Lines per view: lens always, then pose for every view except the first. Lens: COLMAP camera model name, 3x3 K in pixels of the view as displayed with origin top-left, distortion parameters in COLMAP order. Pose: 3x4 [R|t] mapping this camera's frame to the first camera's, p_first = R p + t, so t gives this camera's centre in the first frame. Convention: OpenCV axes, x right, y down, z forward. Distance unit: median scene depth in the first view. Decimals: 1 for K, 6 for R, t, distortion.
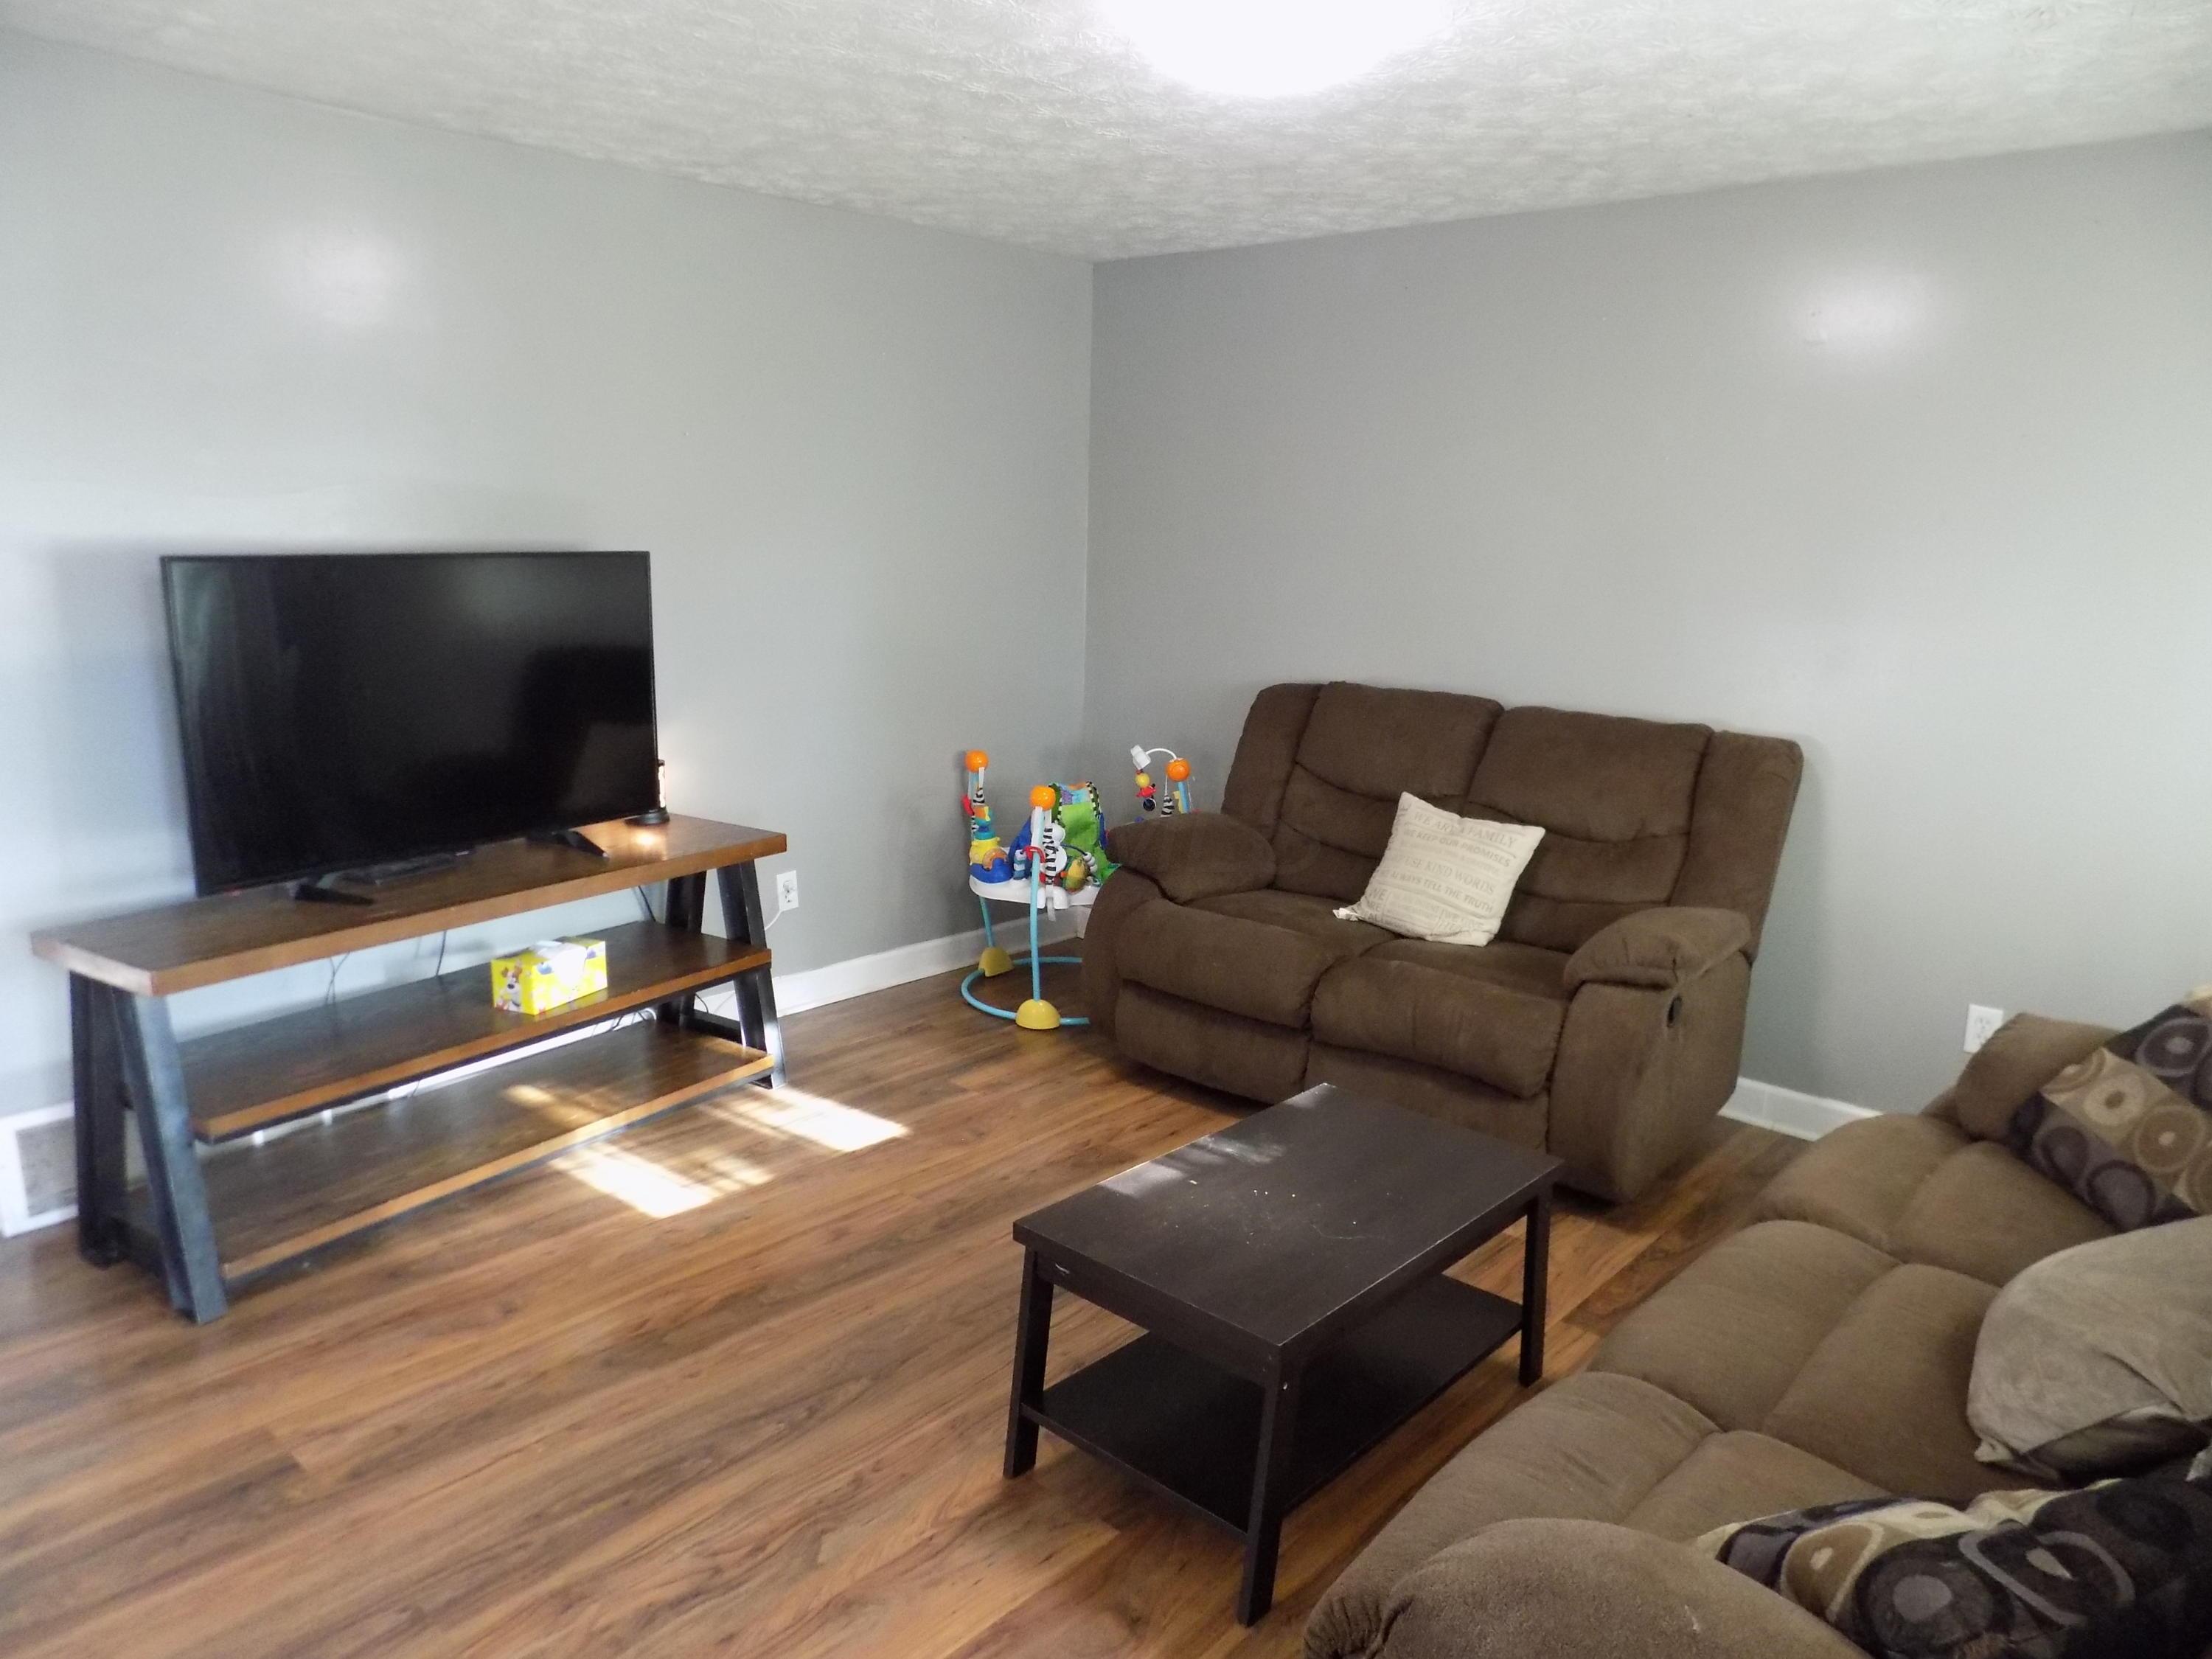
lens RADIAL K [[1496.1, 0, 1106.9], [0, 1496.1, 827.9], [0, 0, 1]] dist [0.000554, 0.000181]
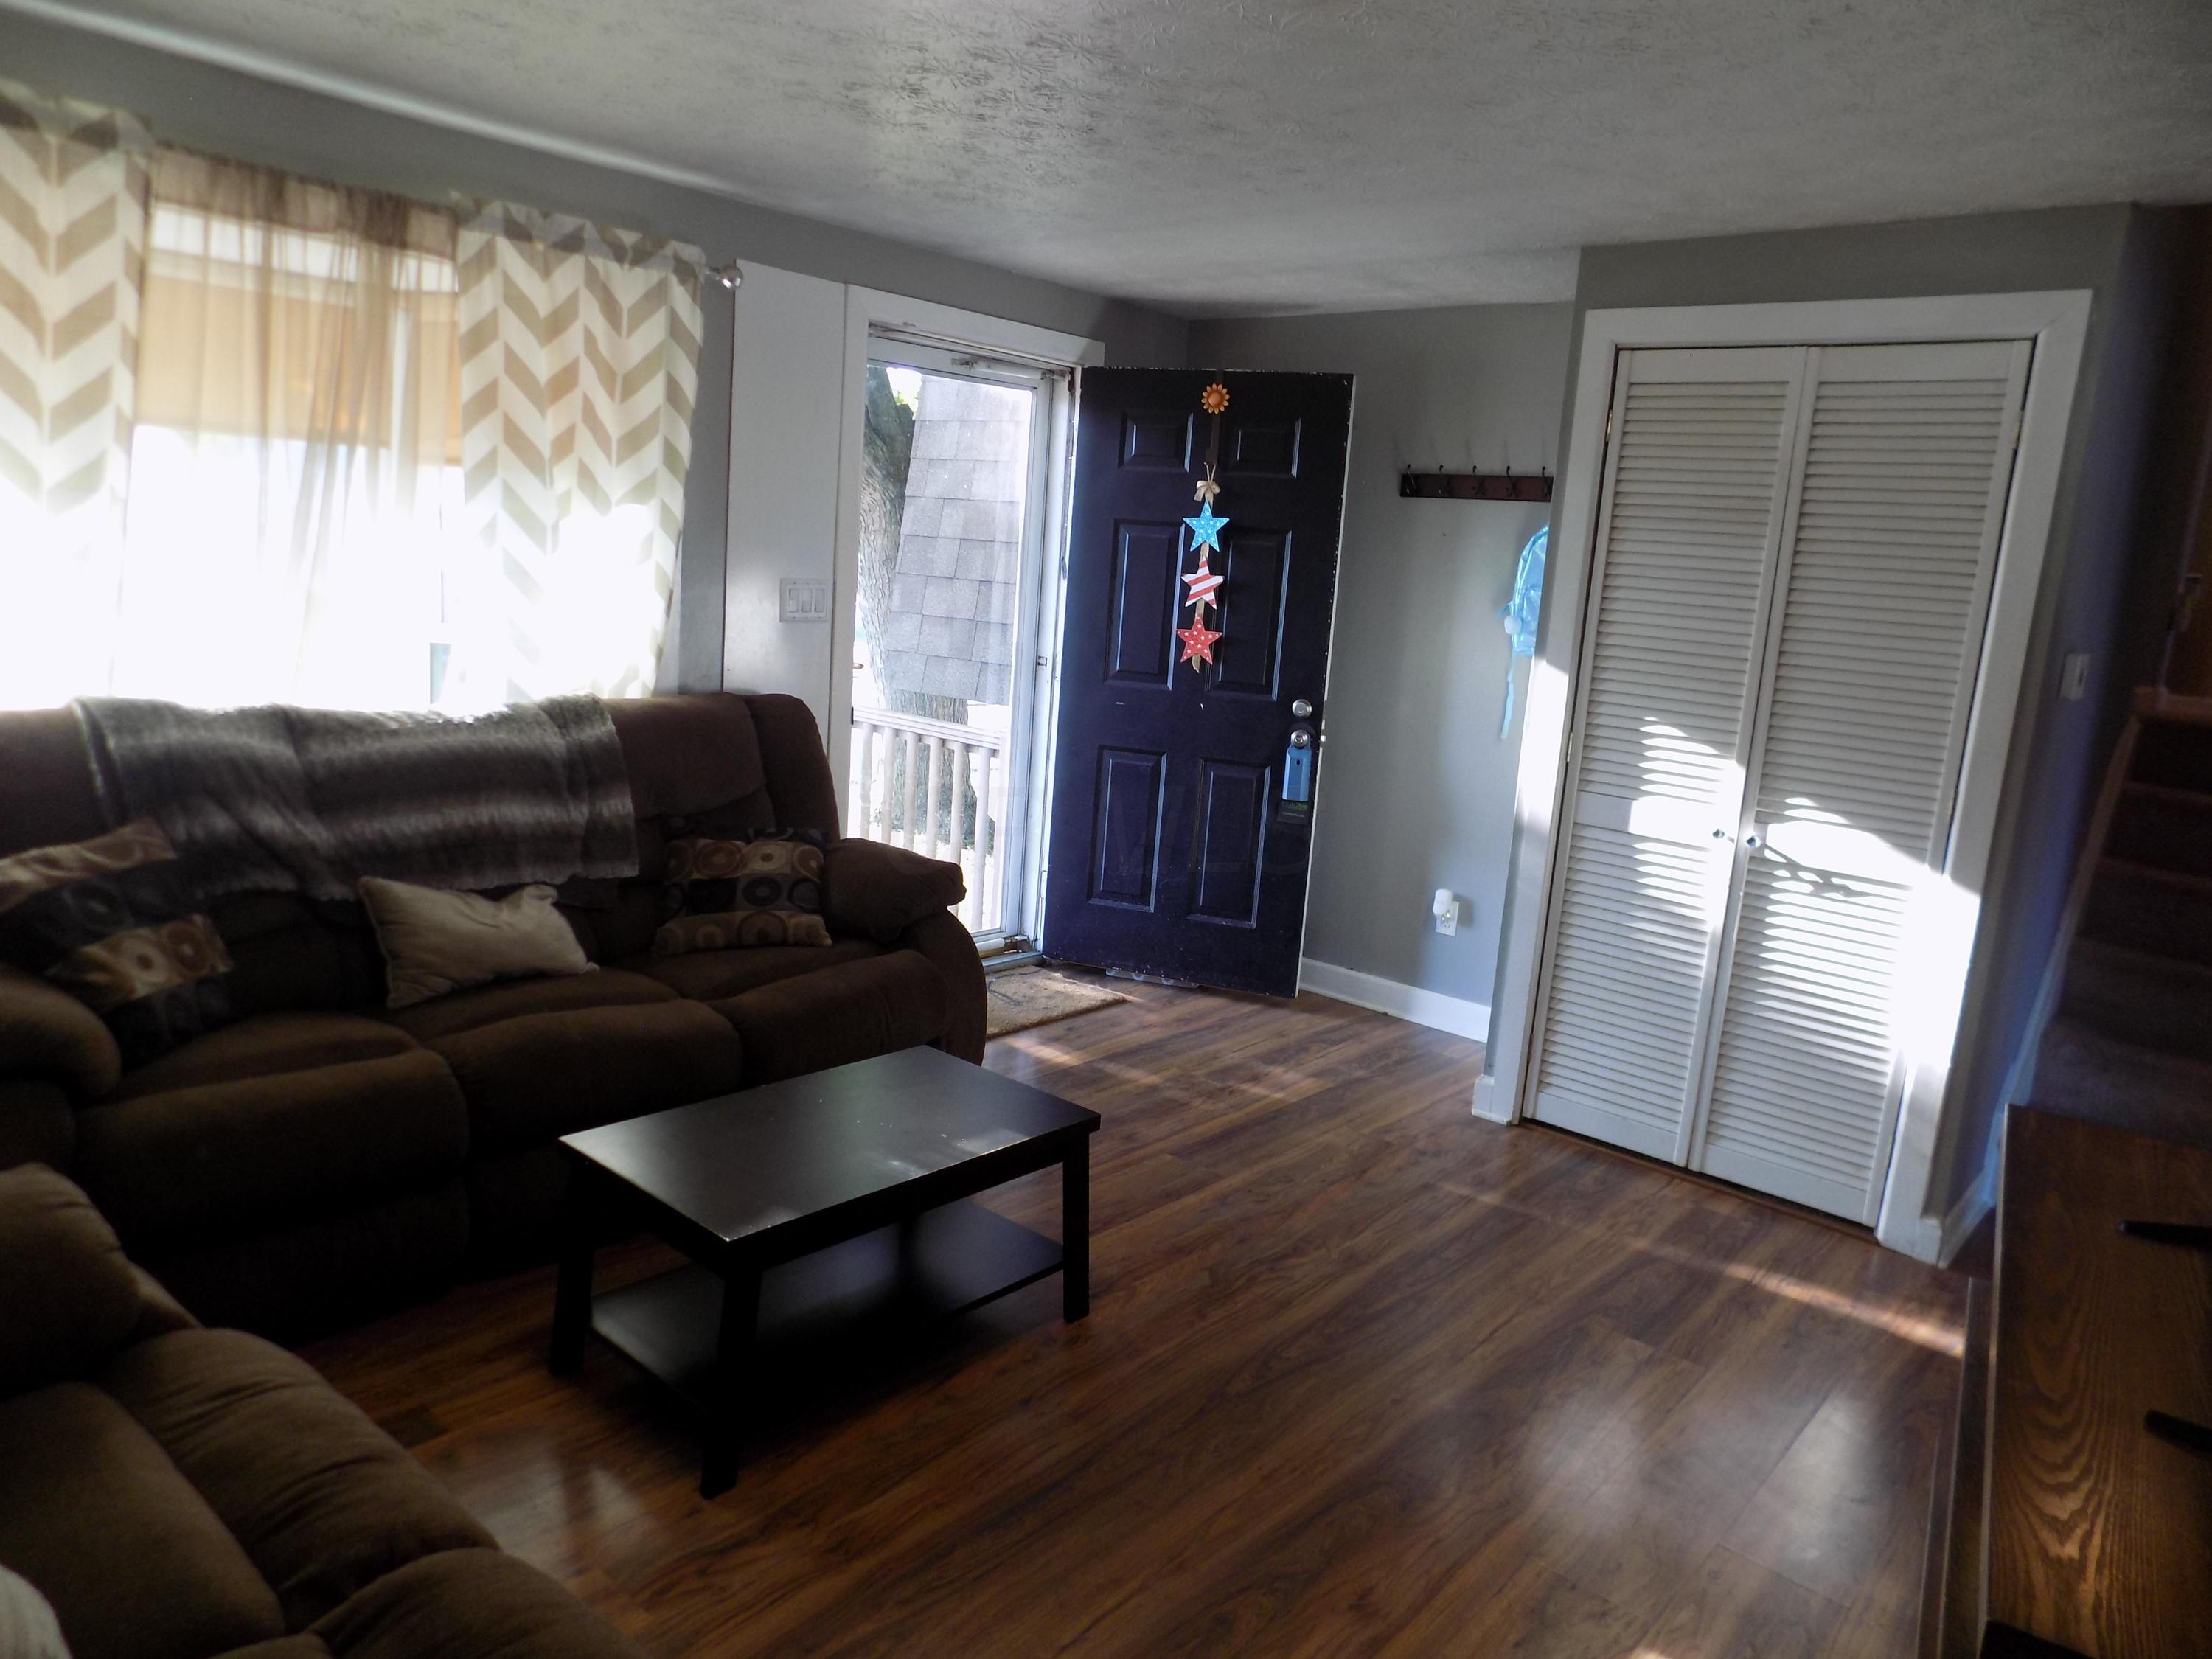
lens RADIAL K [[1496.1, 0, 1108.3], [0, 1496.1, 825.8], [0, 0, 1]] dist [0.000554, 0.000181]
pose [[-0.994163, -0.099716, -0.041189, 0.006234], [-0.107886, 0.916632, 0.384898, -0.419869], [-0.000626, 0.387095, -0.922040, 1.983188]]
